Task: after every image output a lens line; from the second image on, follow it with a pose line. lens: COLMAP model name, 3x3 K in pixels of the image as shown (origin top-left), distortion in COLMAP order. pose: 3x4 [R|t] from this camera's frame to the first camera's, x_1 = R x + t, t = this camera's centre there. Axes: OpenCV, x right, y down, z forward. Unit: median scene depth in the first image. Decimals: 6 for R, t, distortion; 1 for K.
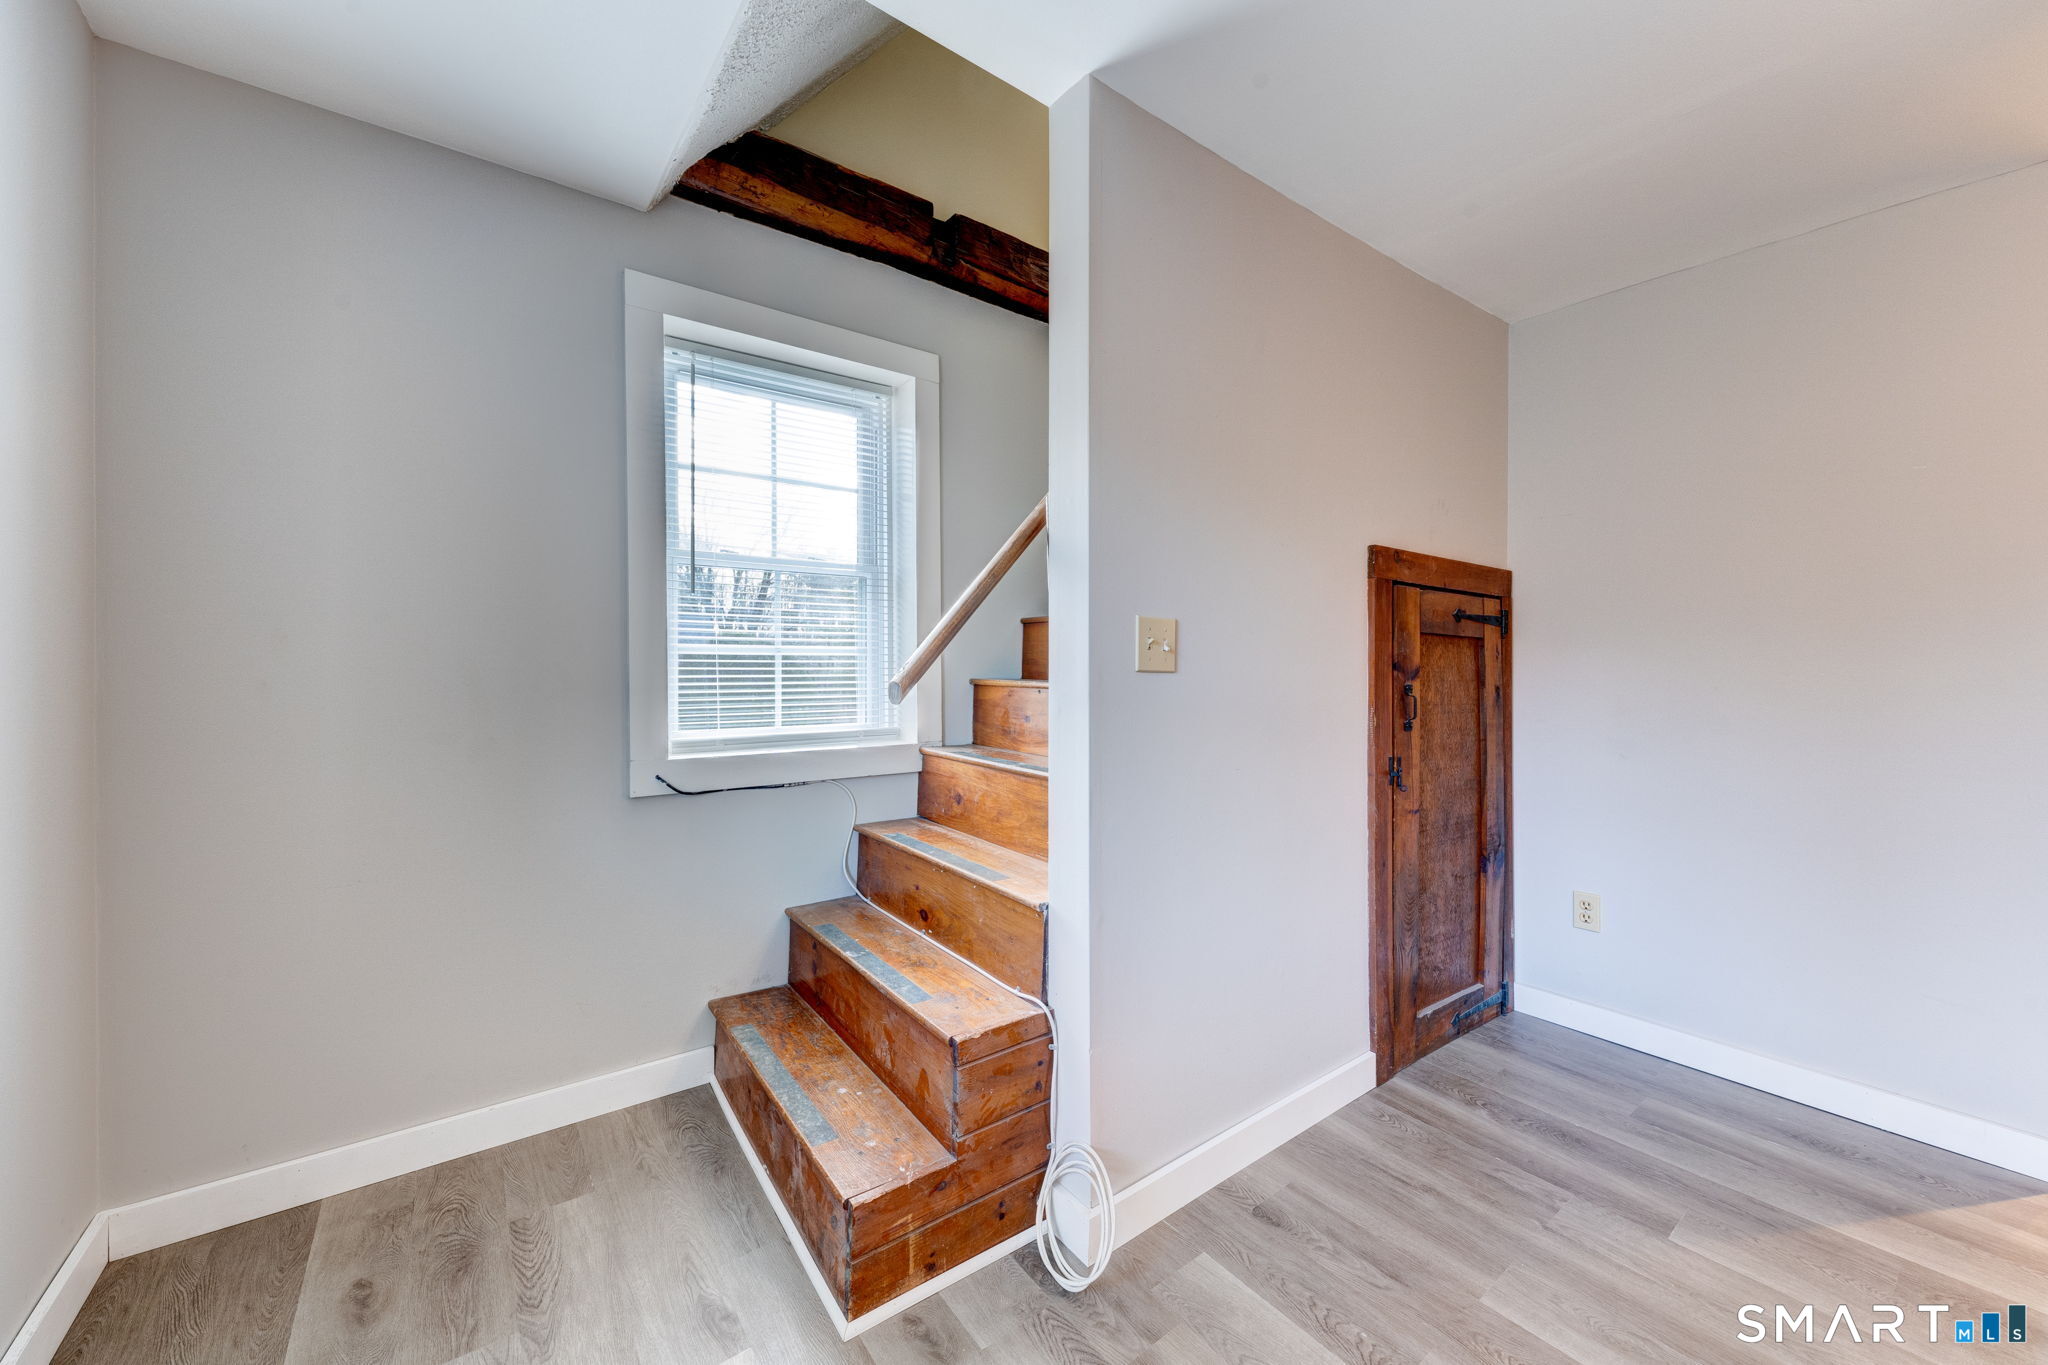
lens RADIAL K [[764.4, 0, 1016.1], [0, 764.4, 679.7], [0, 0, 1]] dist [0.004082, 0.000184]
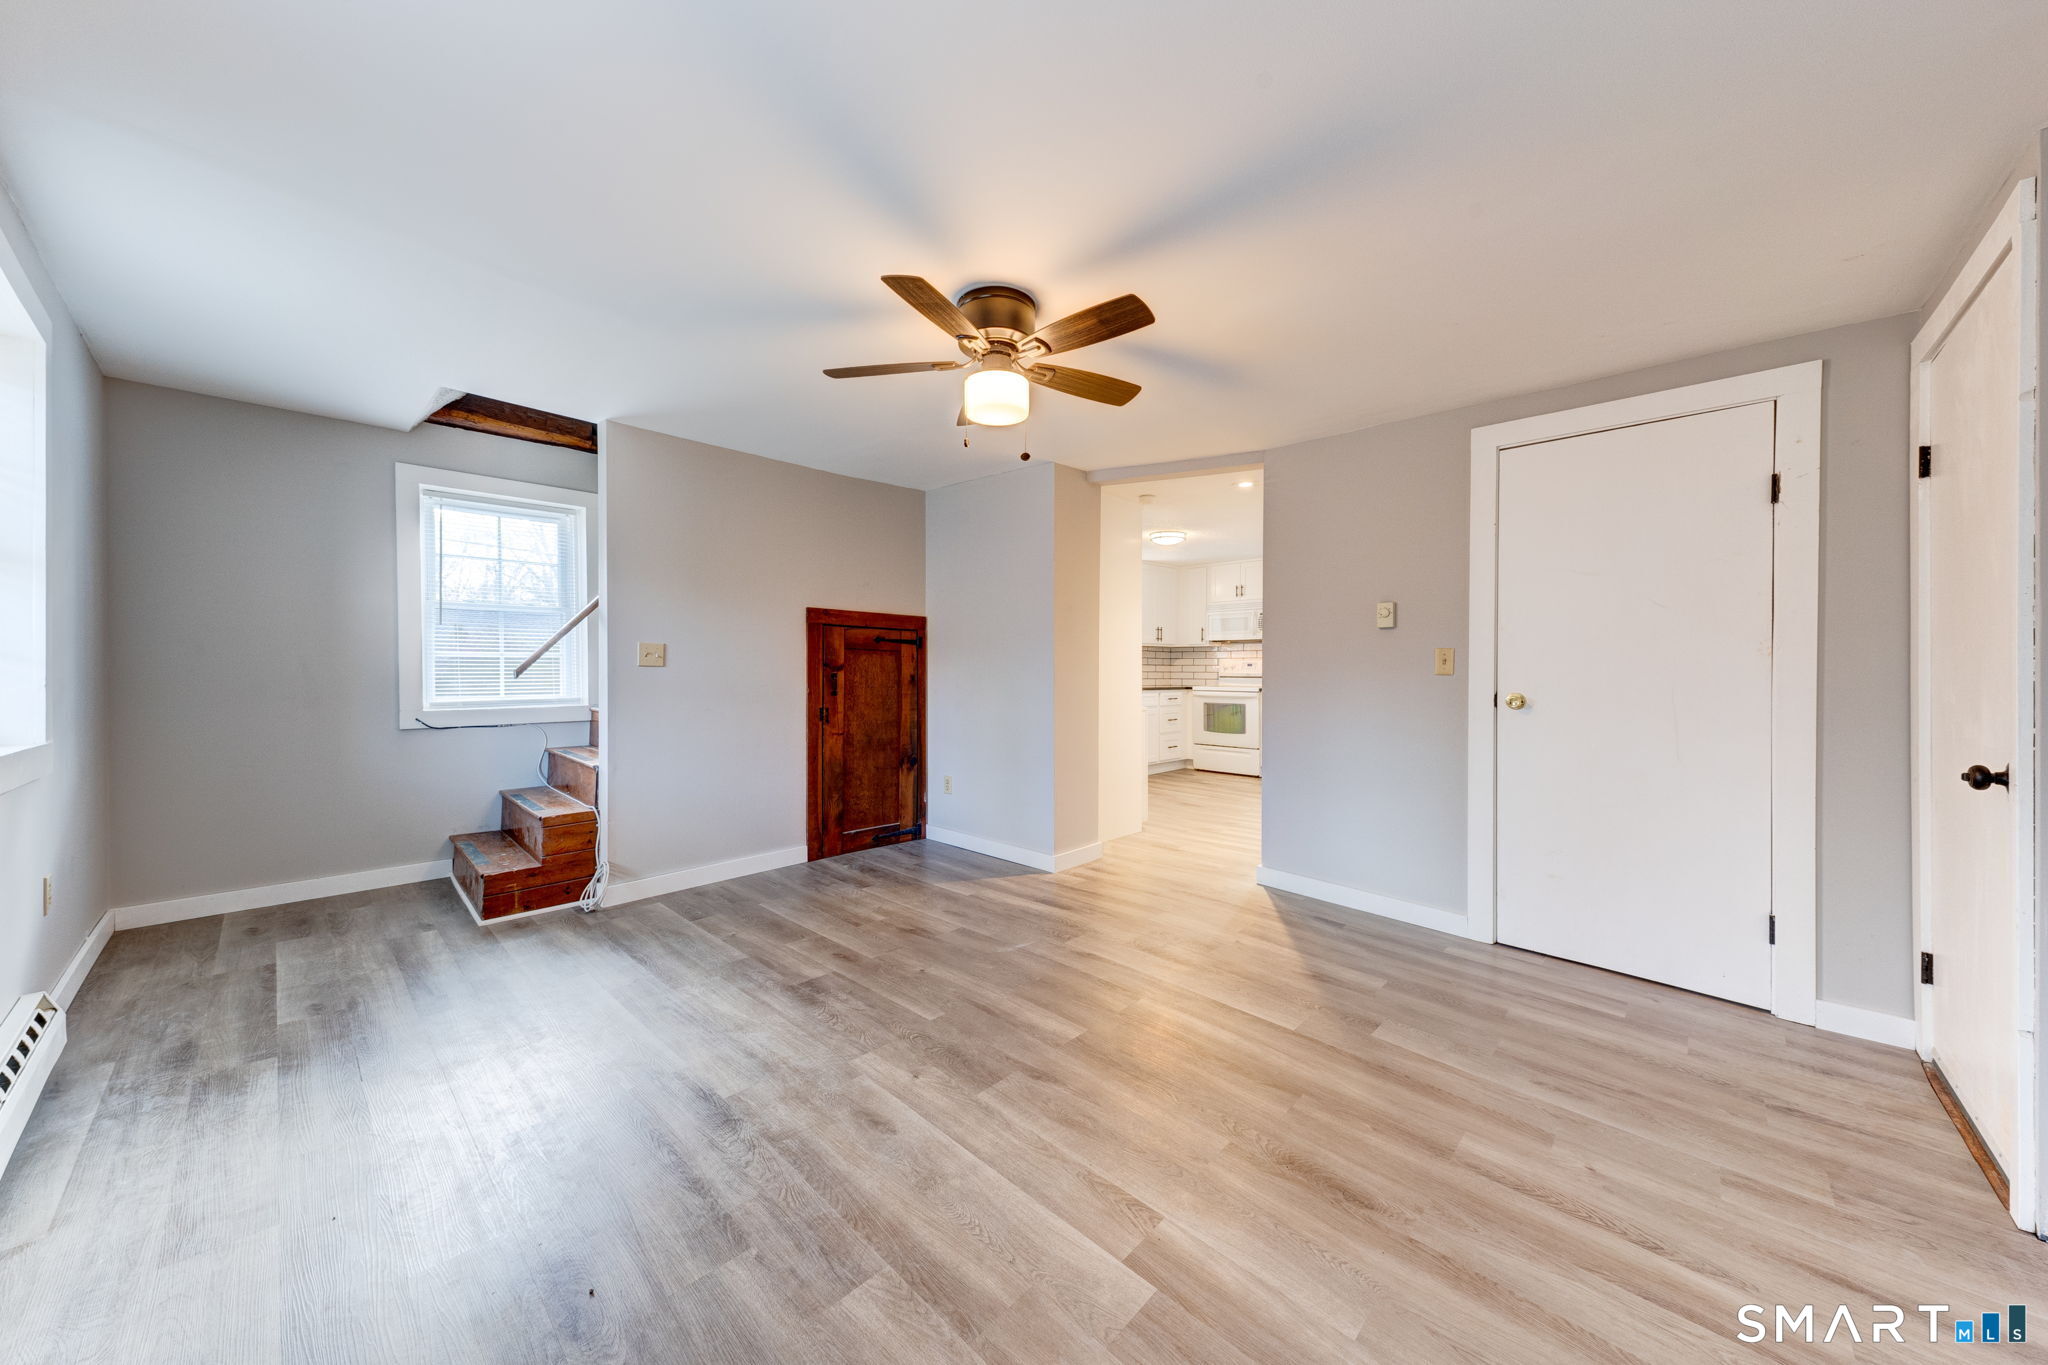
lens RADIAL K [[696.0, 0, 1034.5], [0, 696.0, 680.3], [0, 0, 1]] dist [-0.003066, -0.000482]
pose [[0.980032, 0.000675, 0.198839, 0.704908], [-0.001960, 0.999978, 0.006270, 0.013299], [-0.198831, -0.006535, 0.980012, -1.019732]]
